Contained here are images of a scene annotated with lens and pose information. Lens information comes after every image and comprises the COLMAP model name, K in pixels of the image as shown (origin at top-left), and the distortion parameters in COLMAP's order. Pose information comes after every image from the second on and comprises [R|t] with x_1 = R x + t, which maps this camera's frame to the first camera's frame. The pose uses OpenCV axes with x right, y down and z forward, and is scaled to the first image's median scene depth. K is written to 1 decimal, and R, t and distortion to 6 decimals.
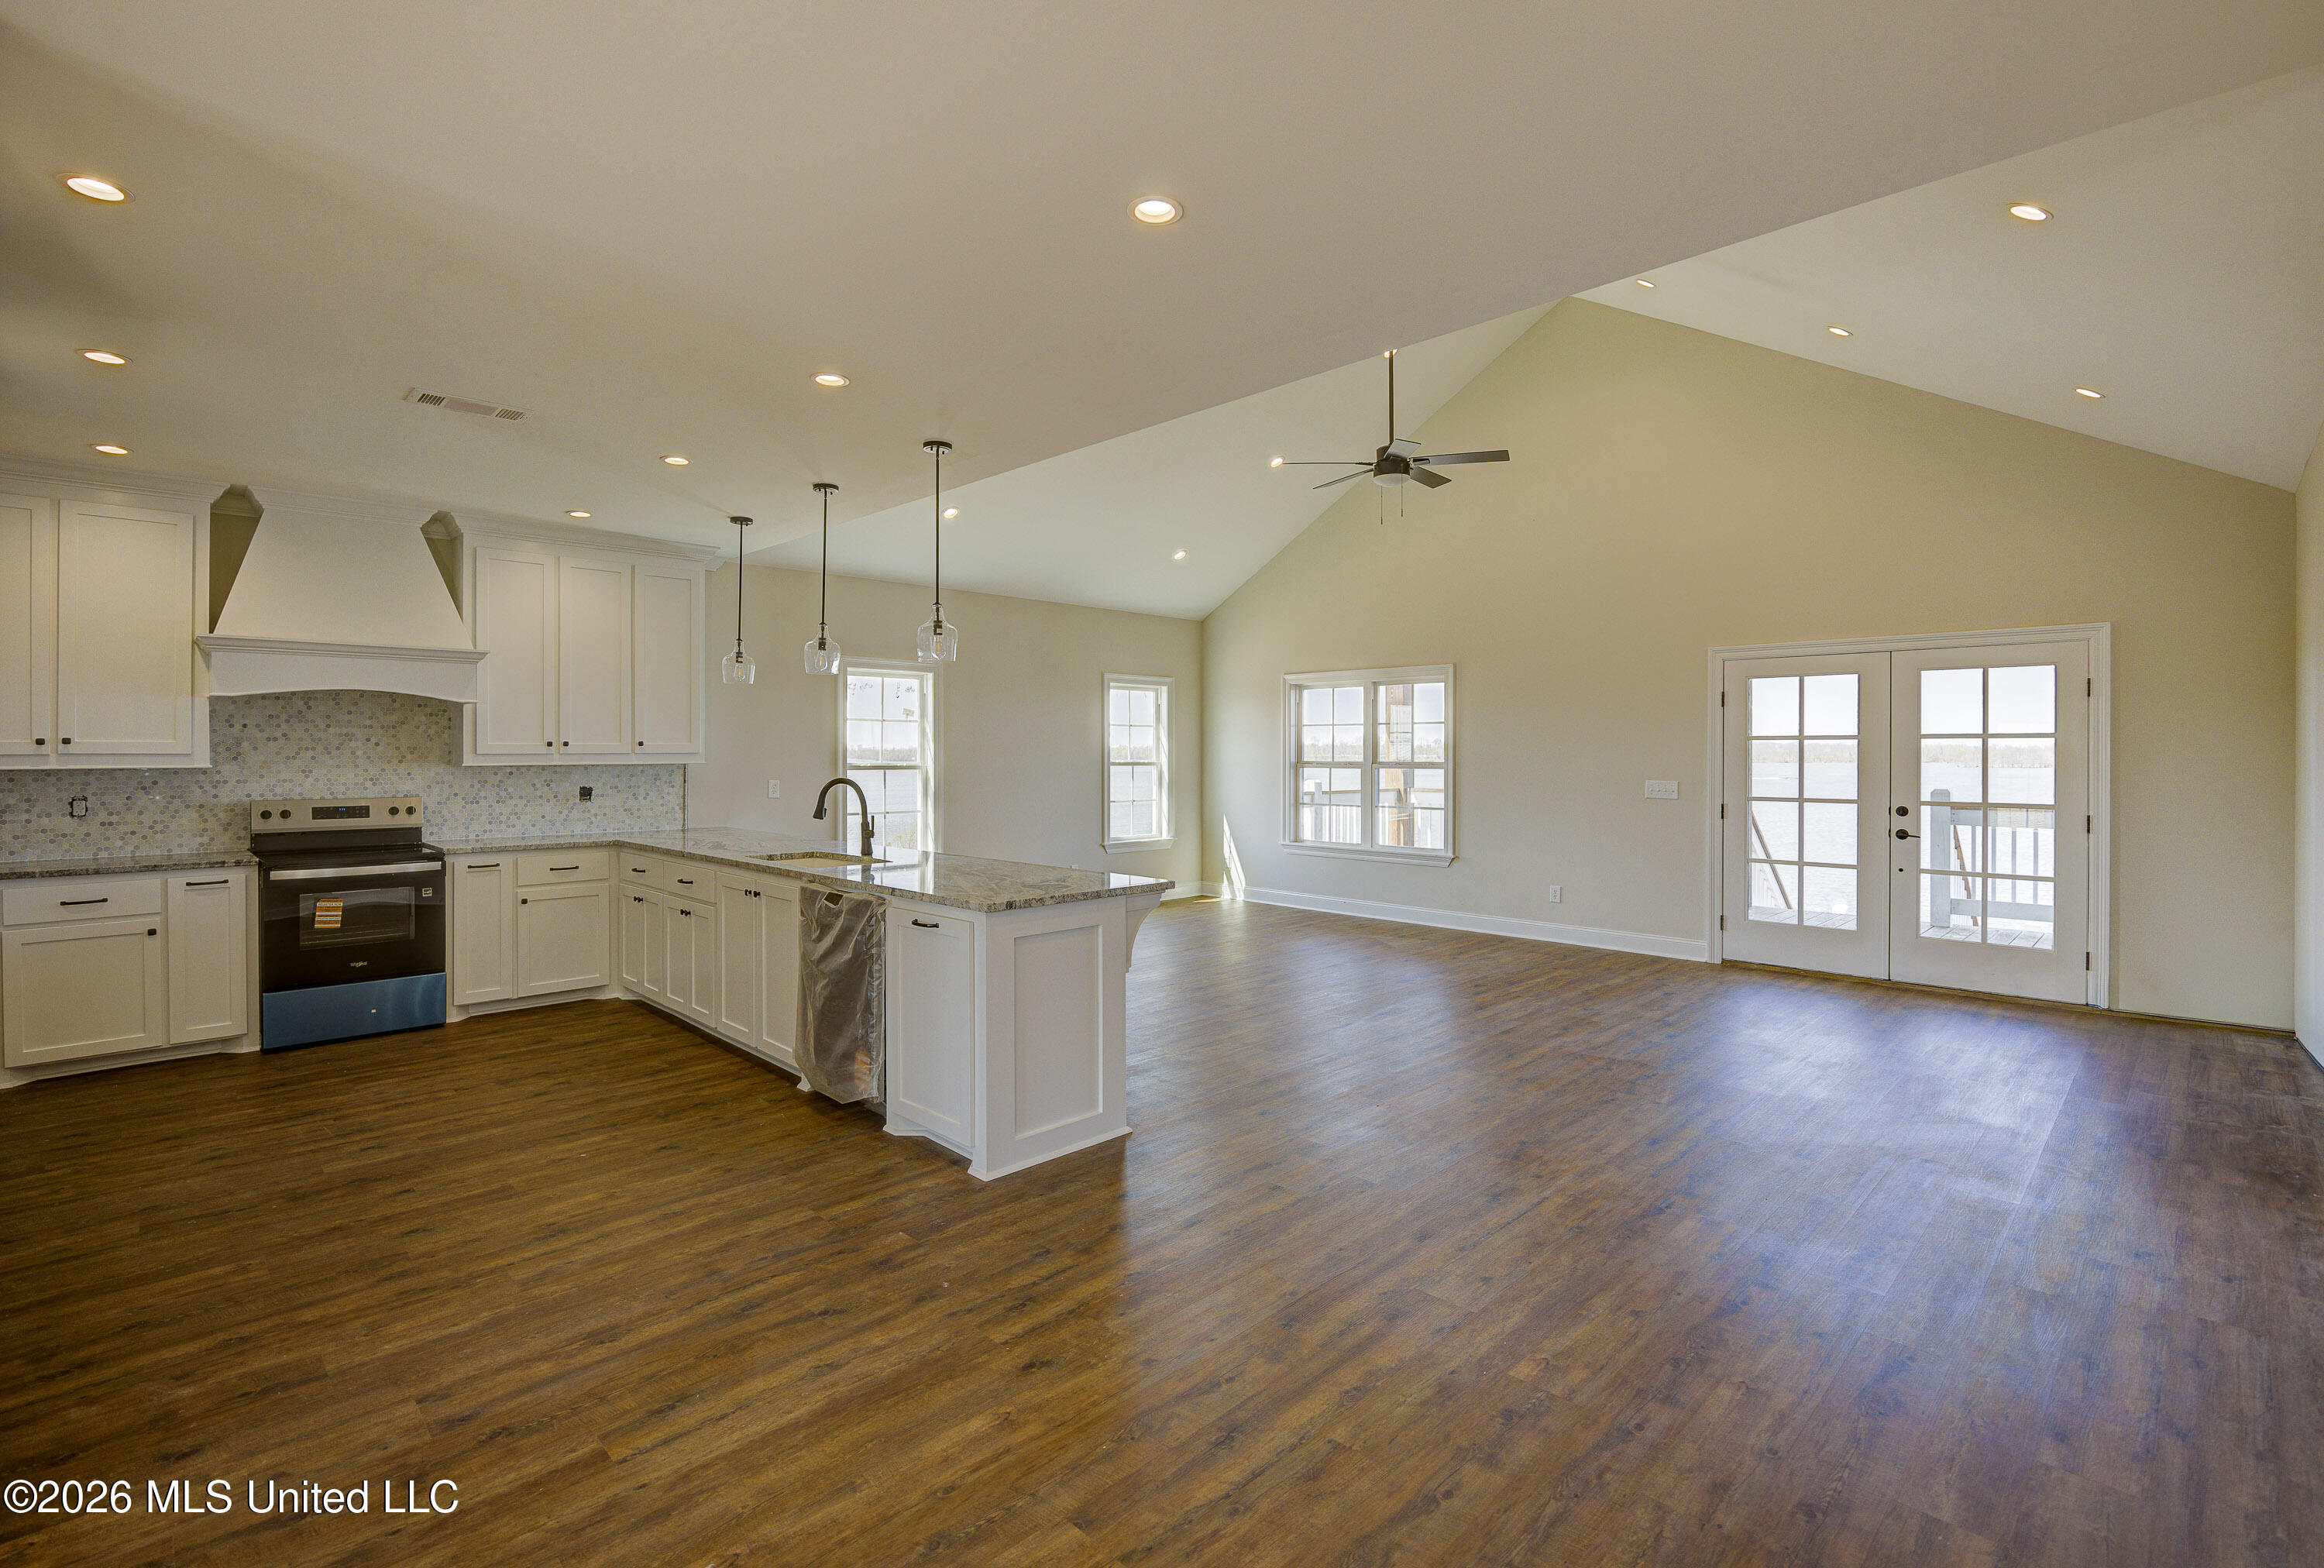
lens RADIAL K [[1064.8, 0, 1113.1], [0, 1064.8, 747.6], [0, 0, 1]] dist [-0.017850, 0.001874]
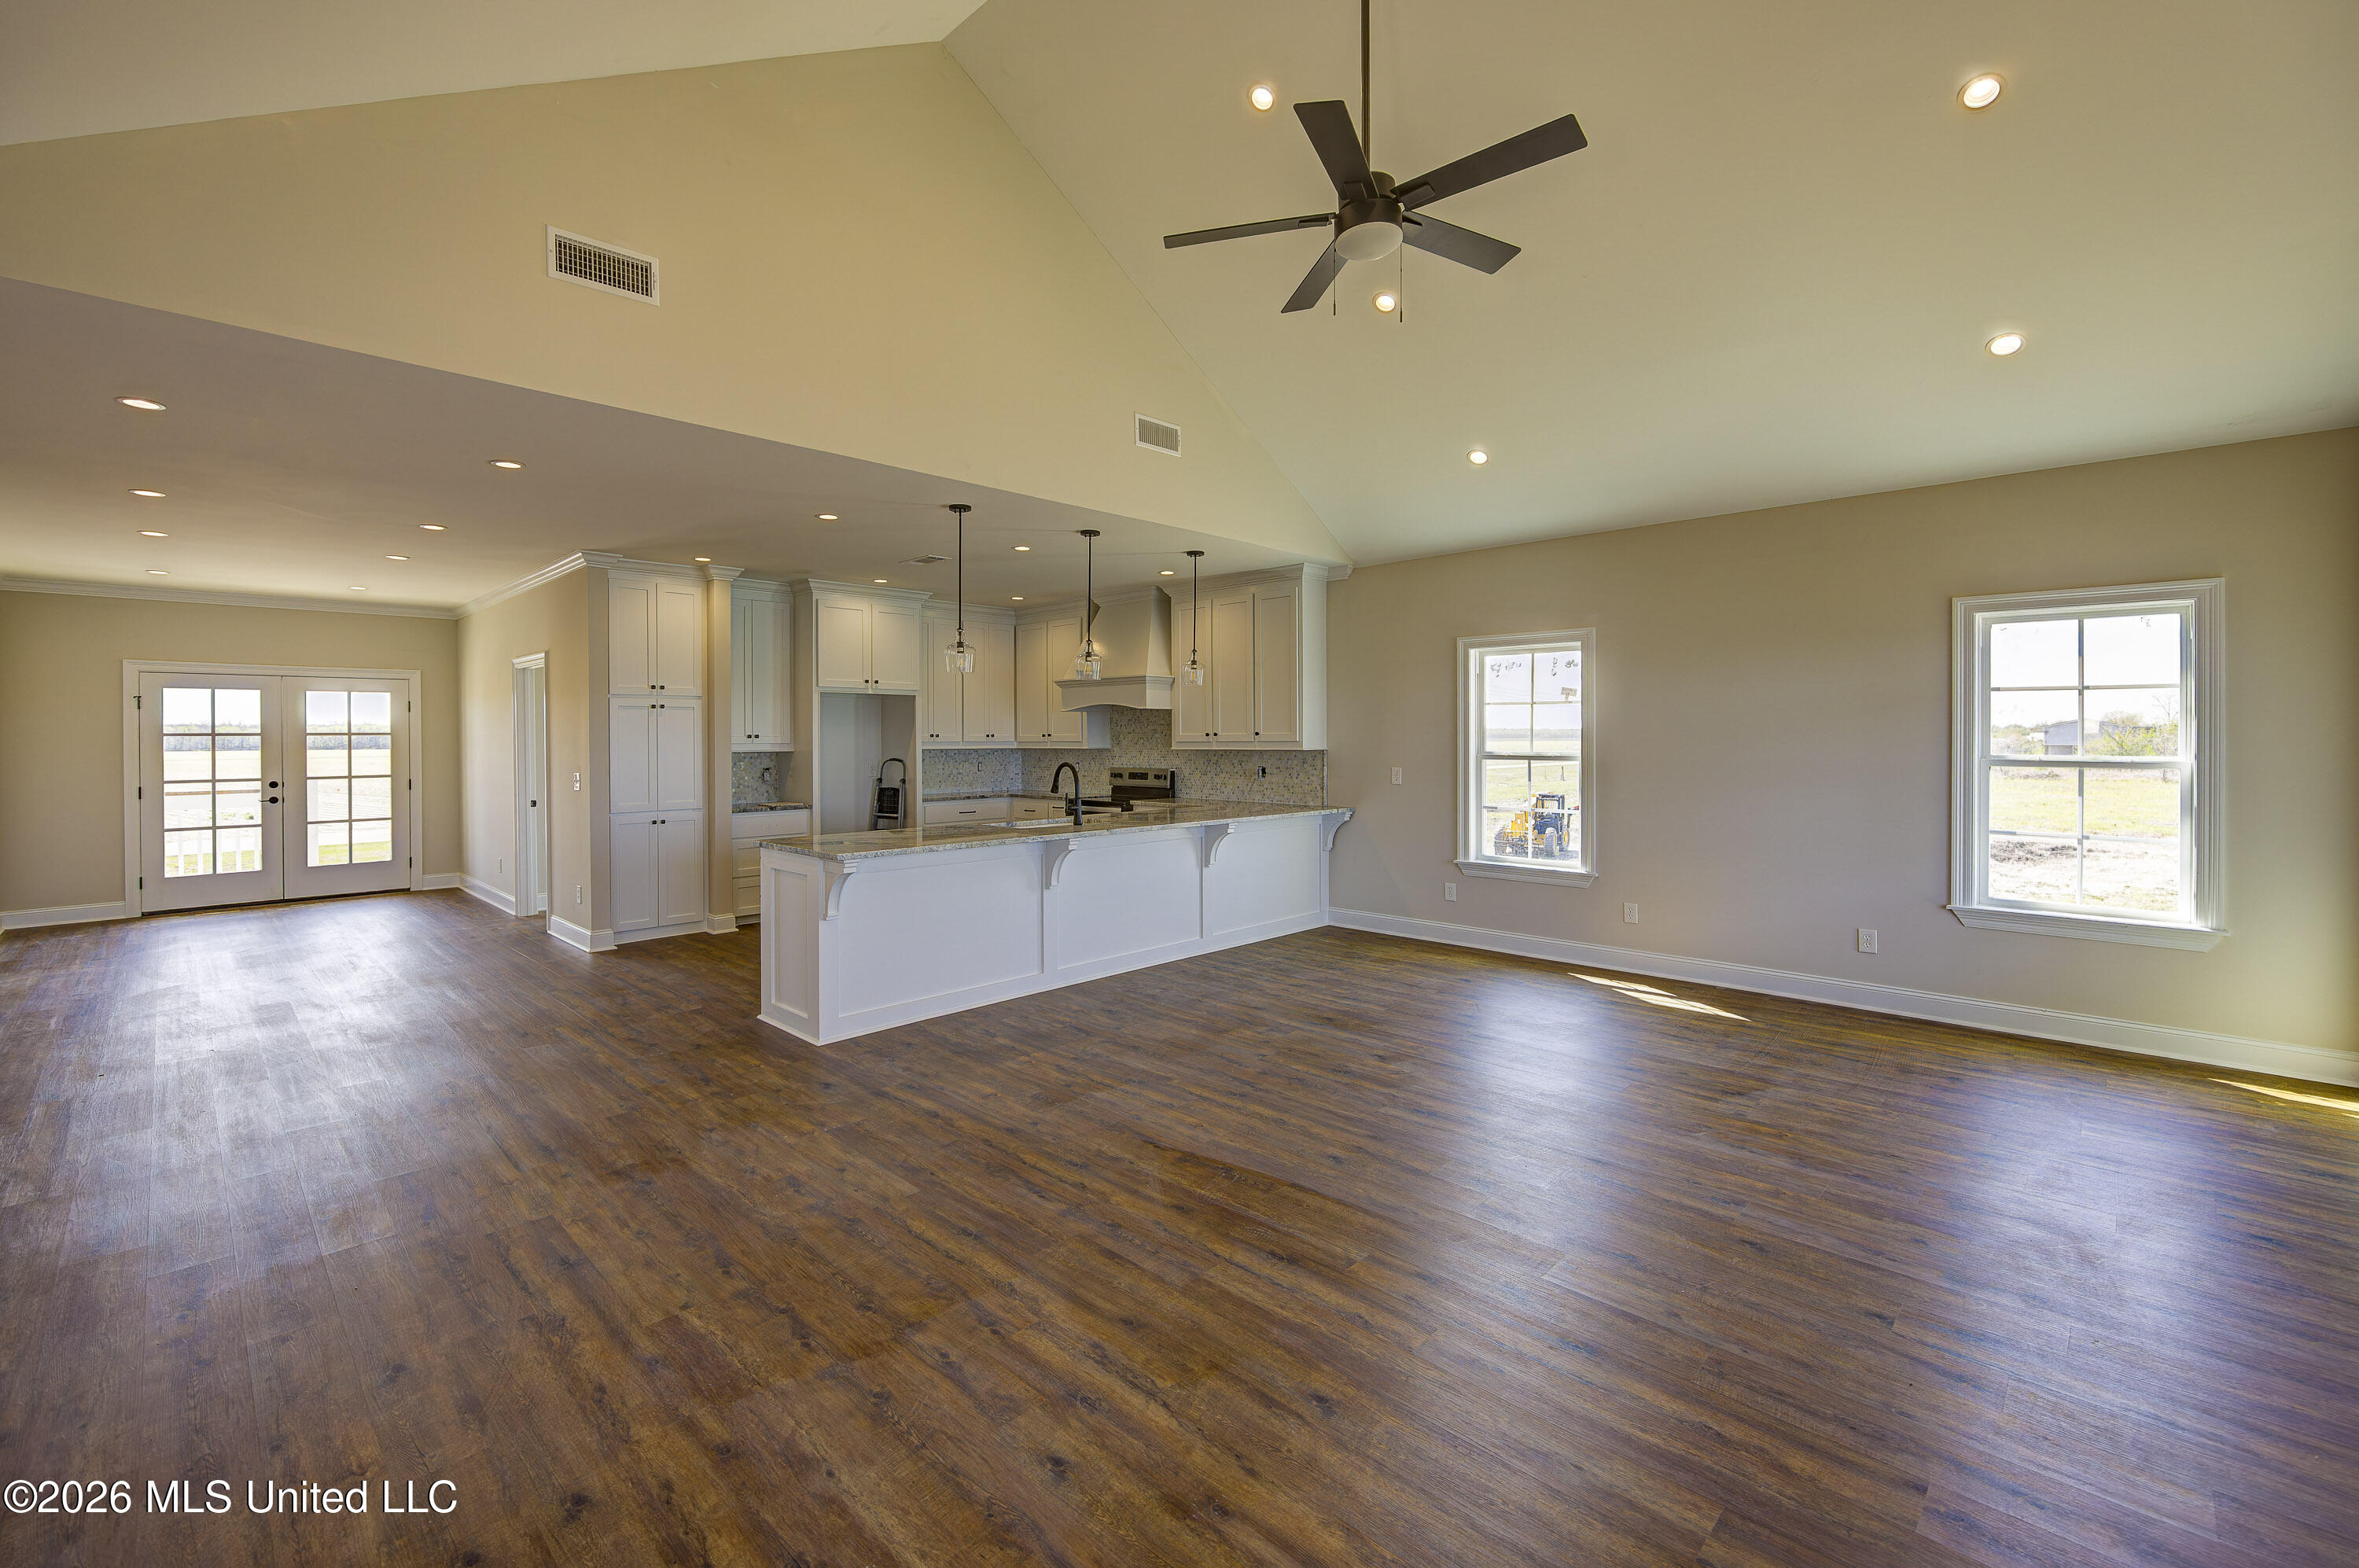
lens RADIAL K [[982.6, 0, 1134.8], [0, 982.6, 741.3], [0, 0, 1]] dist [0.005518, -0.001269]
pose [[0.023227, 0.004511, -0.999720, 0.811792], [0.008178, 0.999956, 0.004702, -0.001474], [0.999697, -0.008284, 0.023189, 0.922339]]
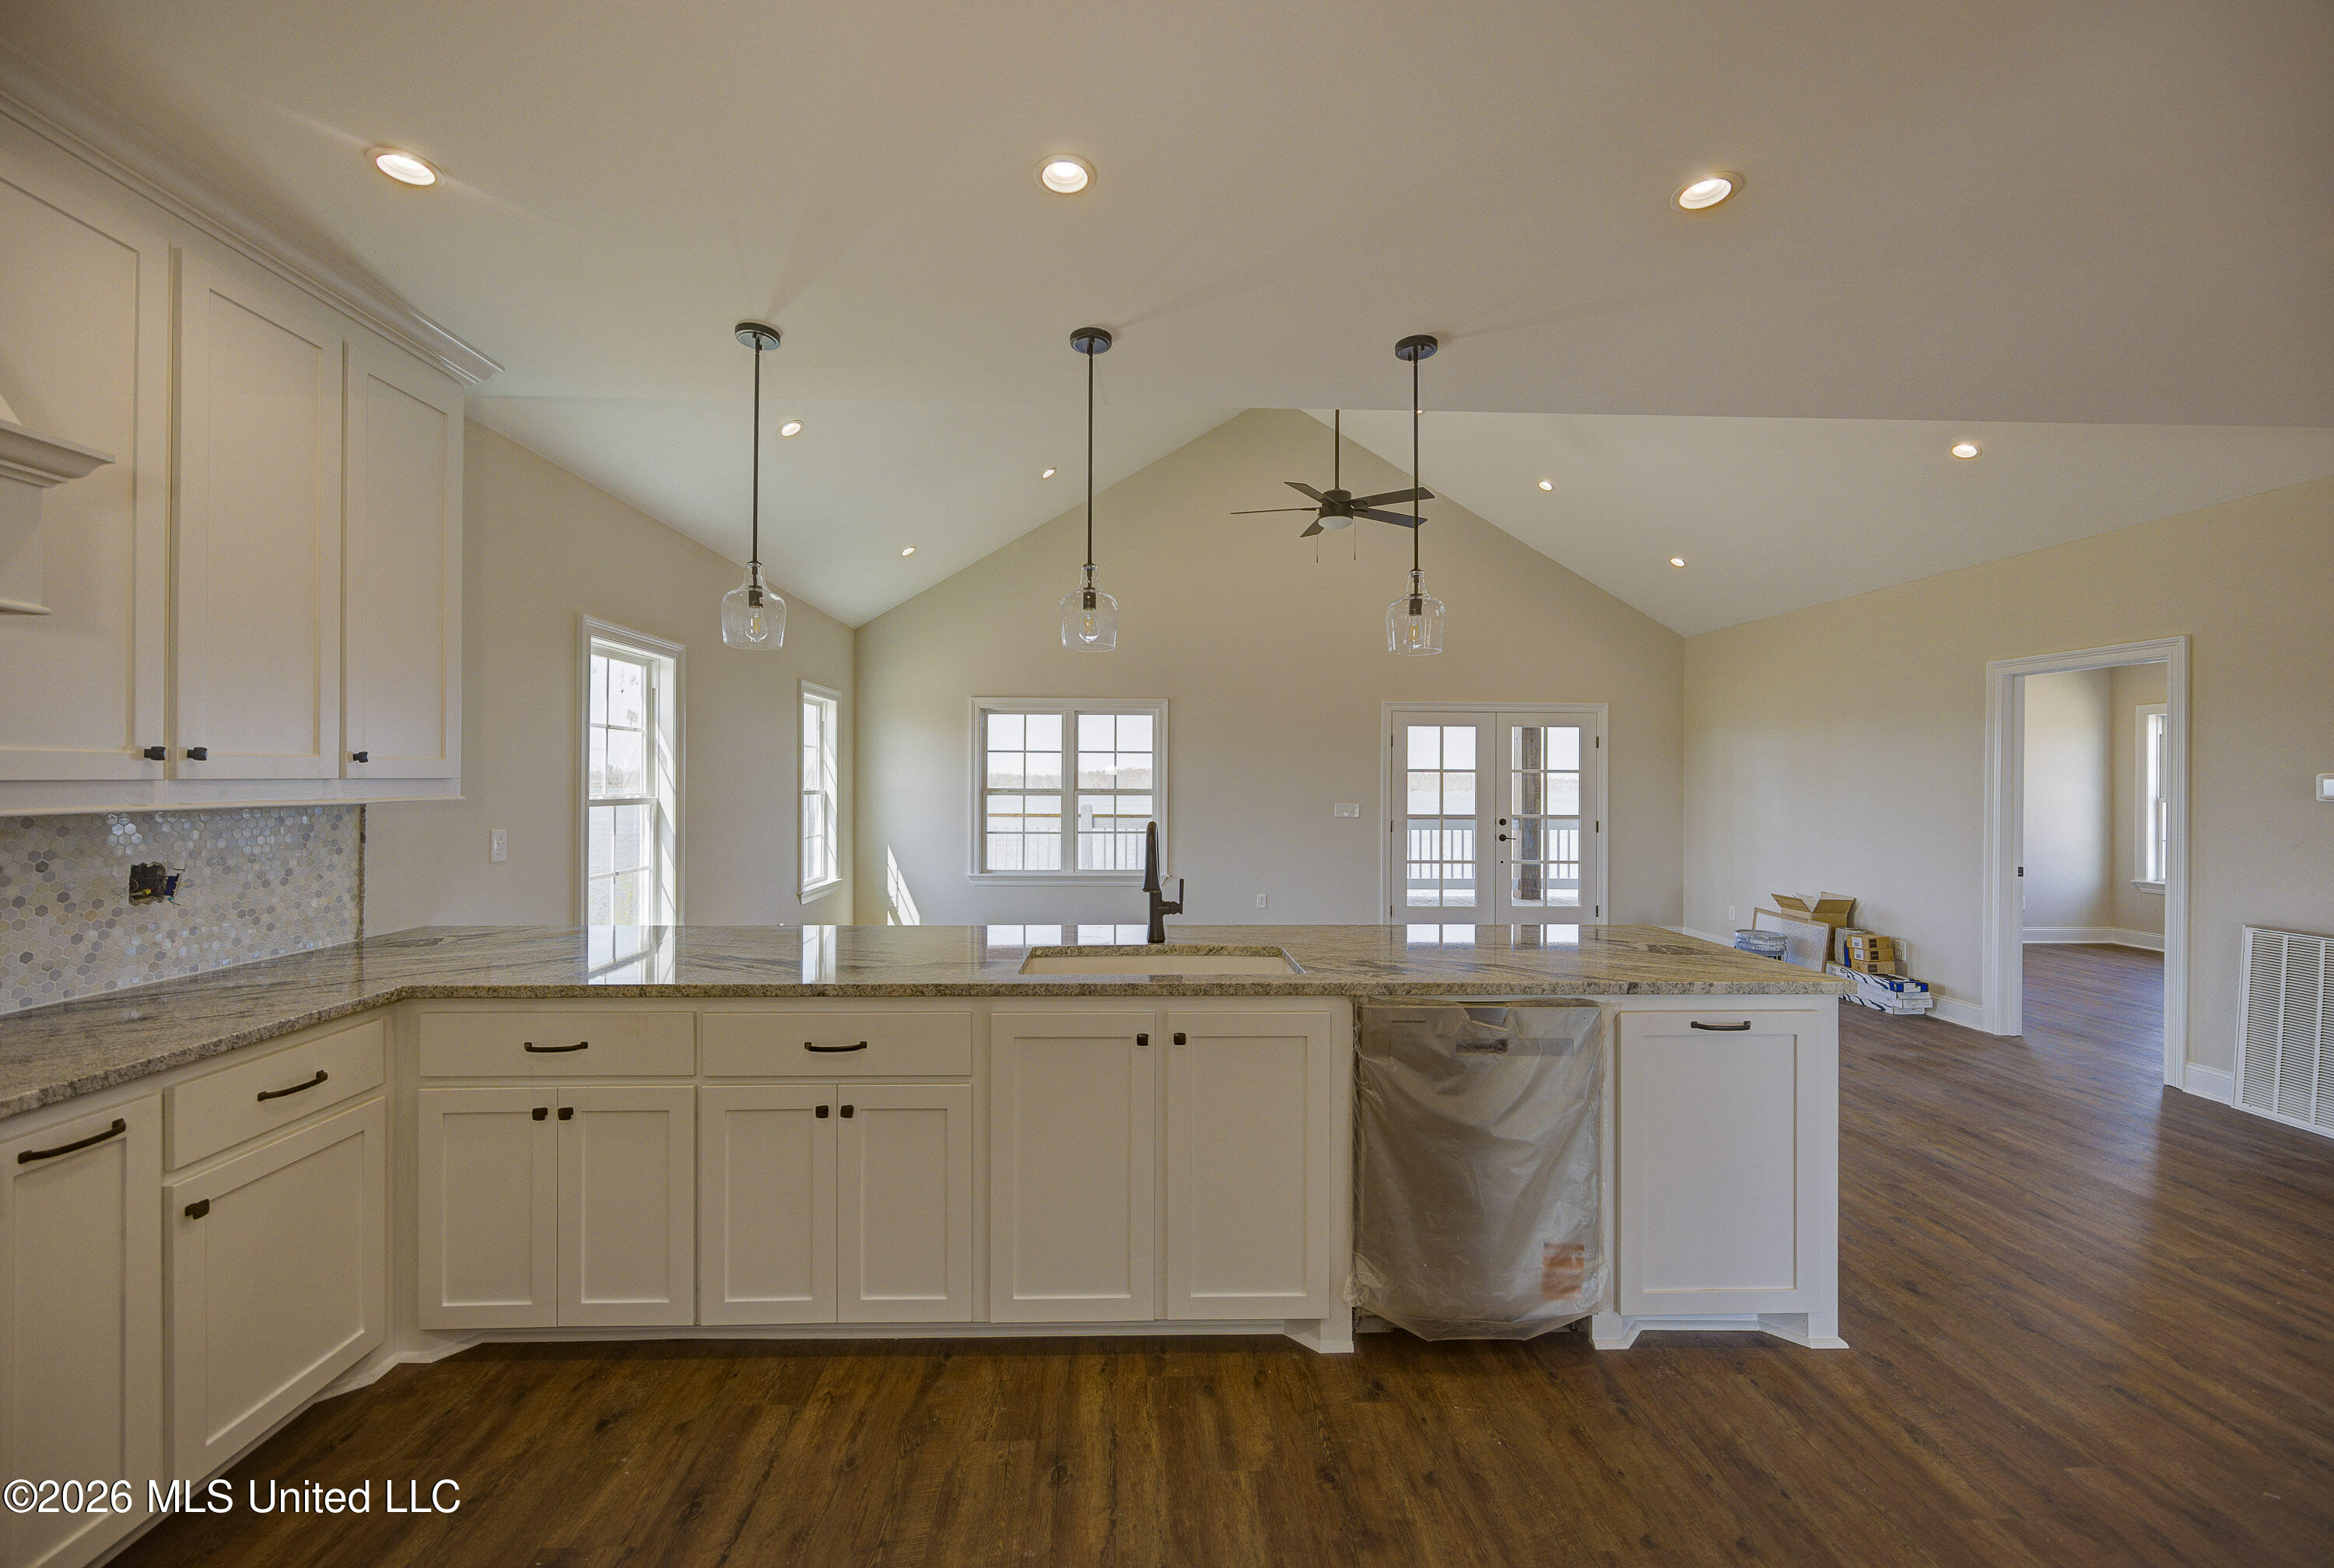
lens RADIAL K [[911.5, 0, 1150.5], [0, 911.5, 776.4], [0, 0, 1]] dist [-0.001094, -0.000104]
pose [[0.665437, 0.005659, 0.746432, -0.567739], [-0.007519, 0.999971, -0.000878, 0.002182], [-0.746416, -0.005028, 0.665461, 0.567398]]
